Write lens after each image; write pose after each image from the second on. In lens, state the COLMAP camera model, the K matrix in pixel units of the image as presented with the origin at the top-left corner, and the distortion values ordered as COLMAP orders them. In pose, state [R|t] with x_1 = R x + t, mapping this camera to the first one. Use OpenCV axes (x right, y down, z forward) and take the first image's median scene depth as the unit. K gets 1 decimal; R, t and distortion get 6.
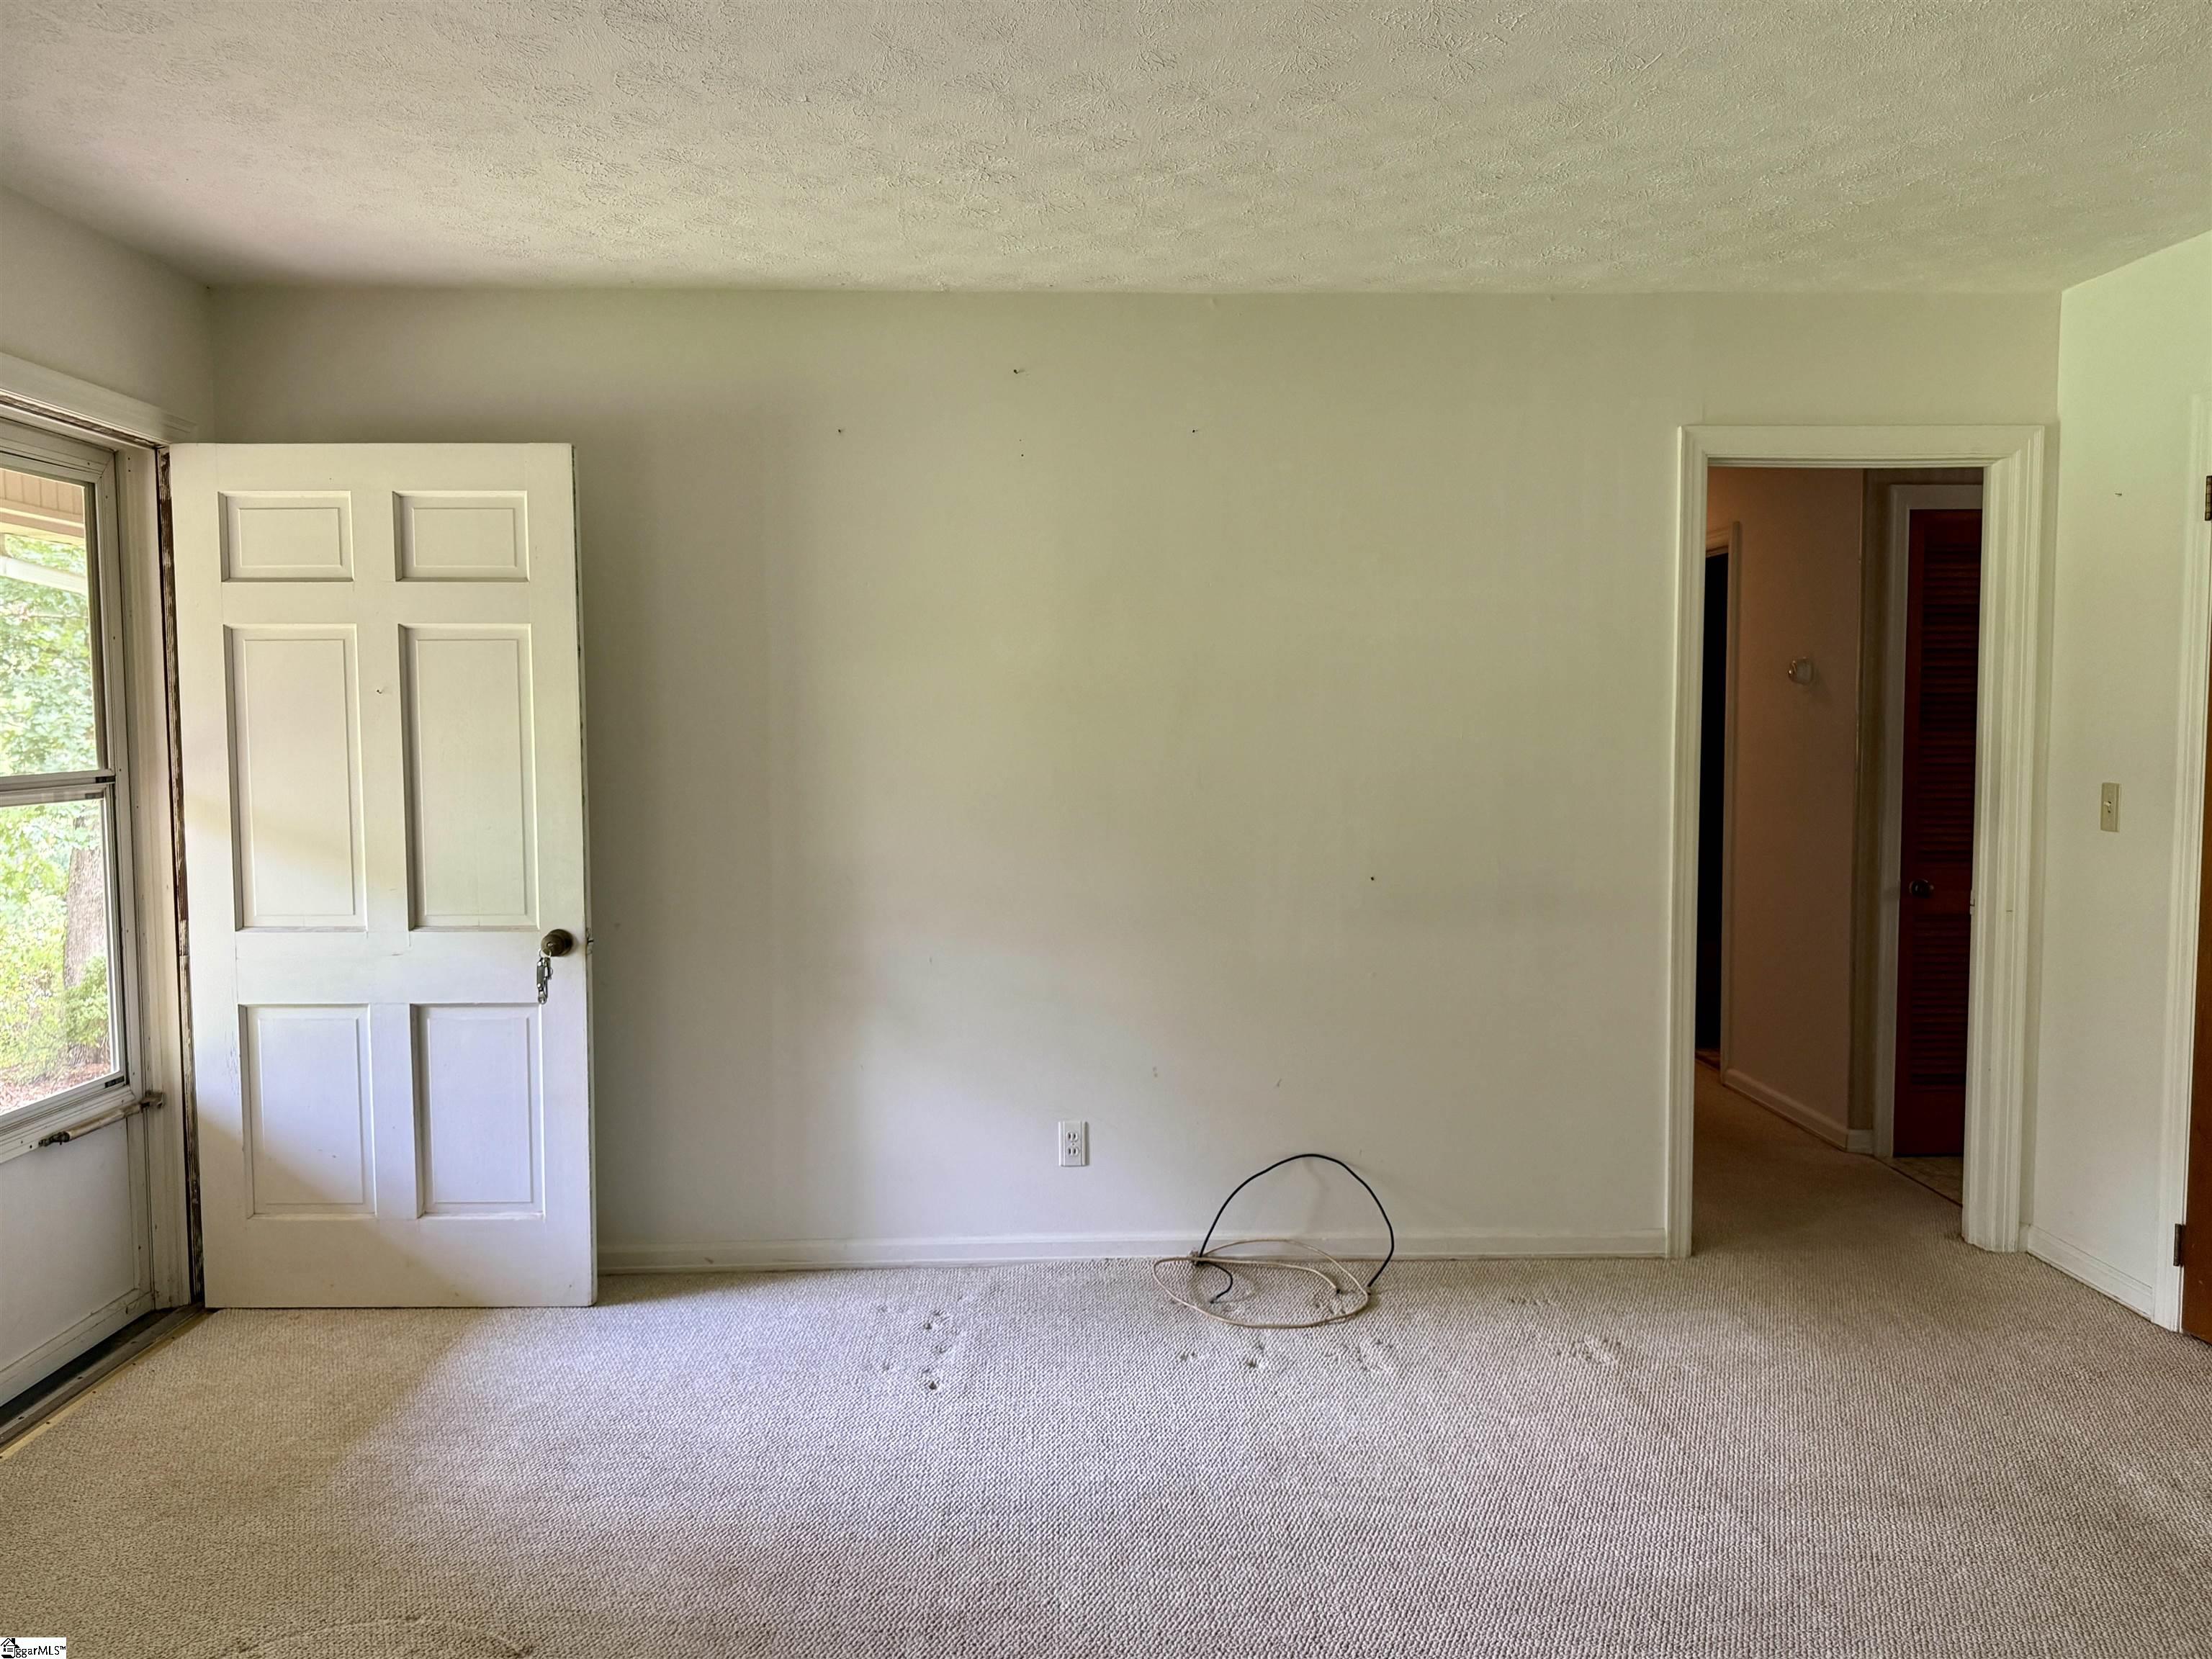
lens RADIAL K [[1527.4, 0, 1106.0], [0, 1527.4, 829.5], [0, 0, 1]] dist [0.051683, -0.086692]
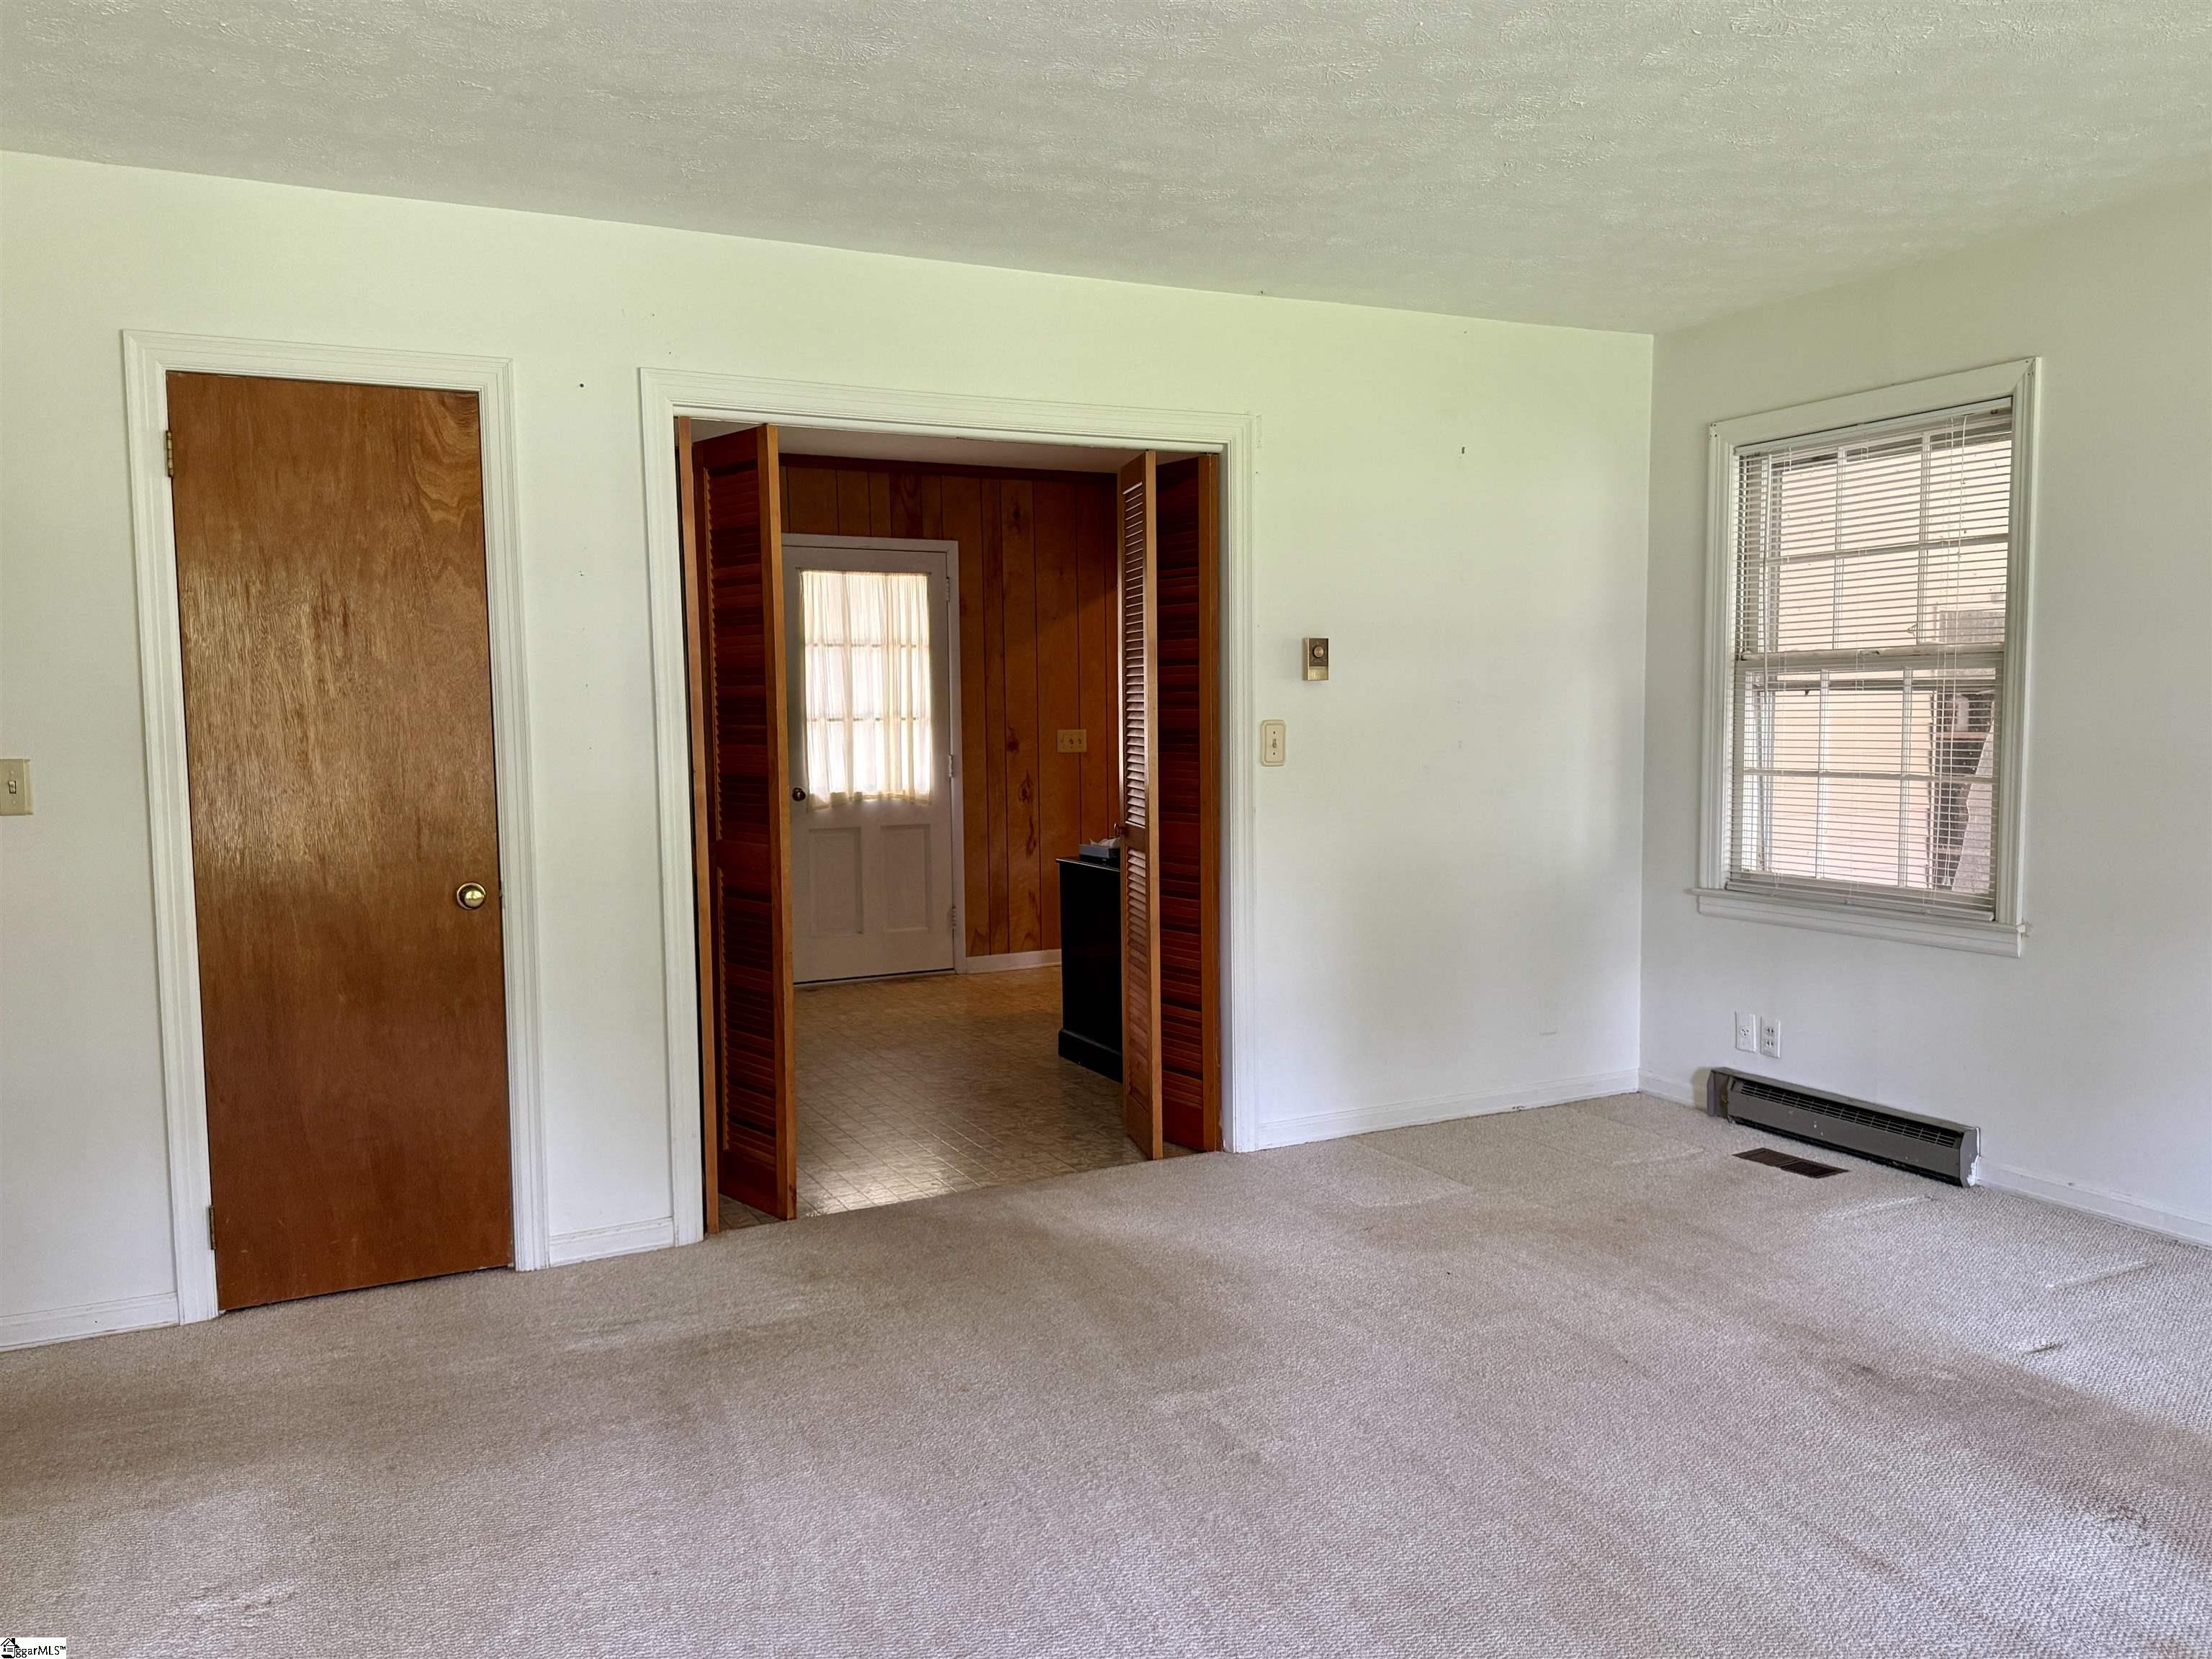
lens RADIAL K [[1527.4, 0, 1106.0], [0, 1527.4, 829.5], [0, 0, 1]] dist [0.051683, -0.086692]
pose [[-0.413887, -0.060708, 0.908302, -0.418278], [0.068413, 0.992878, 0.097535, -0.039453], [-0.907754, 0.102508, -0.406786, 0.869731]]
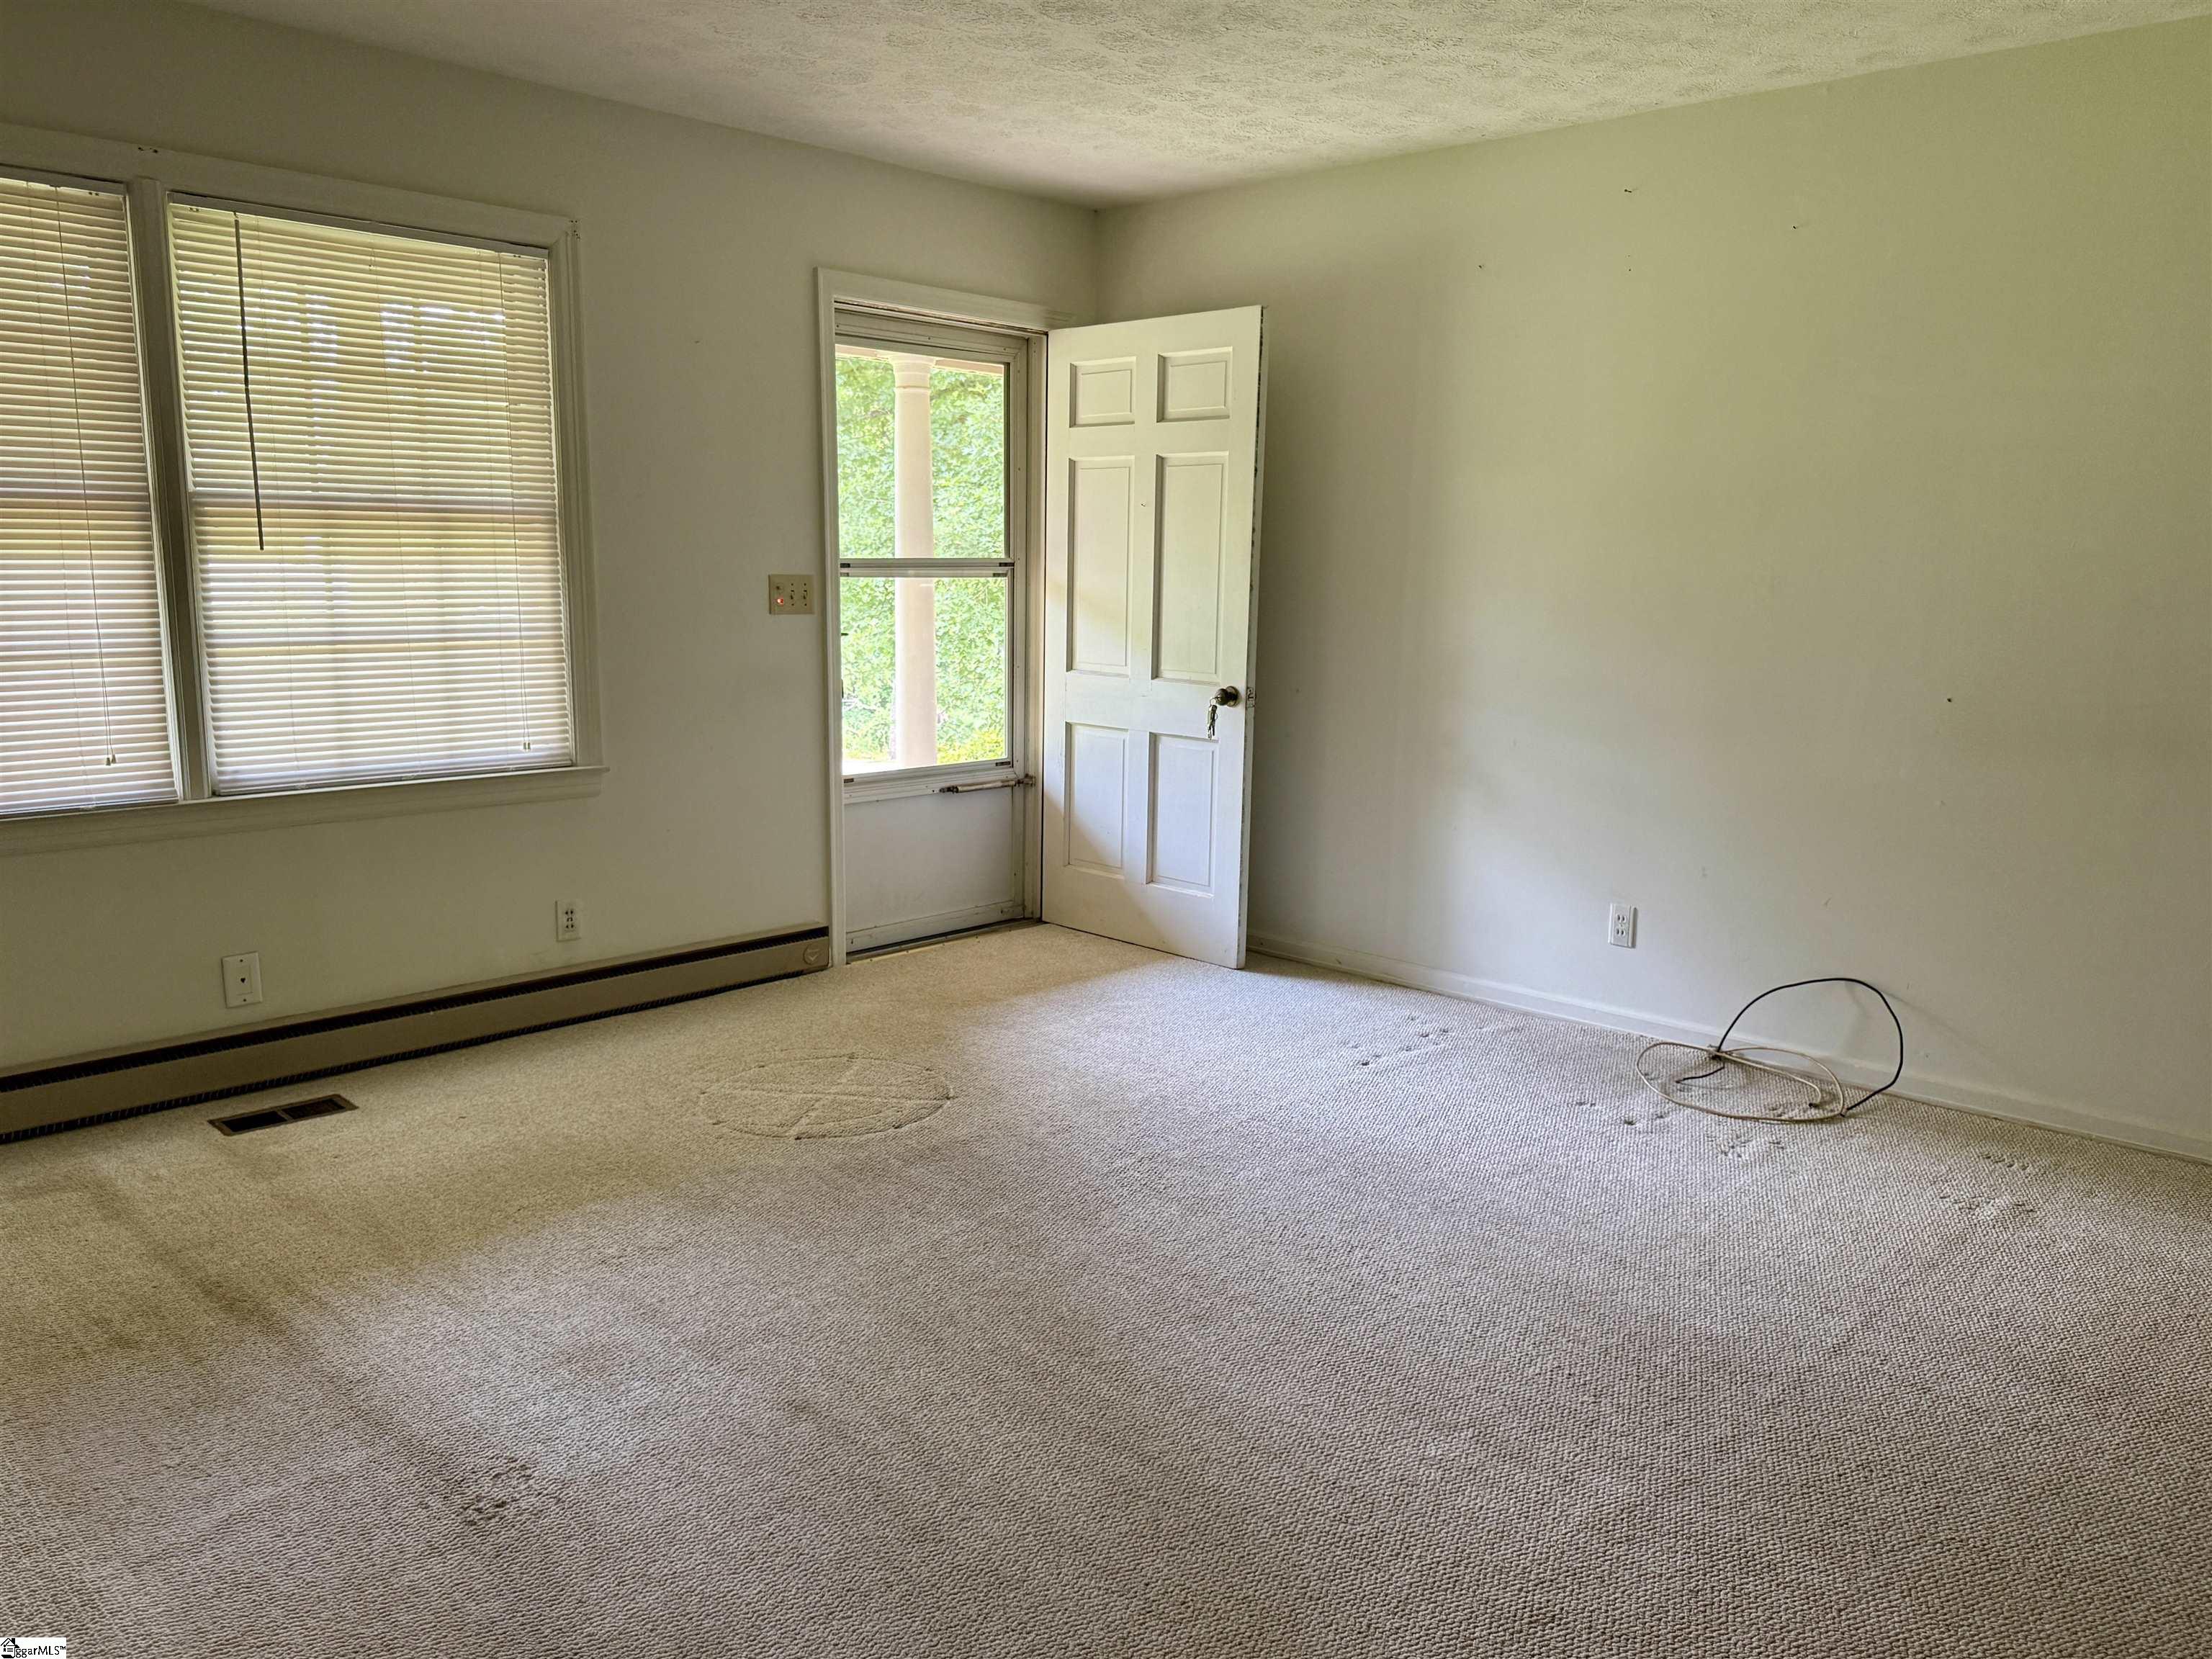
lens RADIAL K [[1527.4, 0, 1106.0], [0, 1527.4, 829.5], [0, 0, 1]] dist [0.051683, -0.086692]
pose [[0.717542, 0.140808, -0.682134, 0.479802], [-0.060408, 0.988243, 0.140452, 0.008061], [0.693891, -0.059574, 0.717612, -0.031717]]
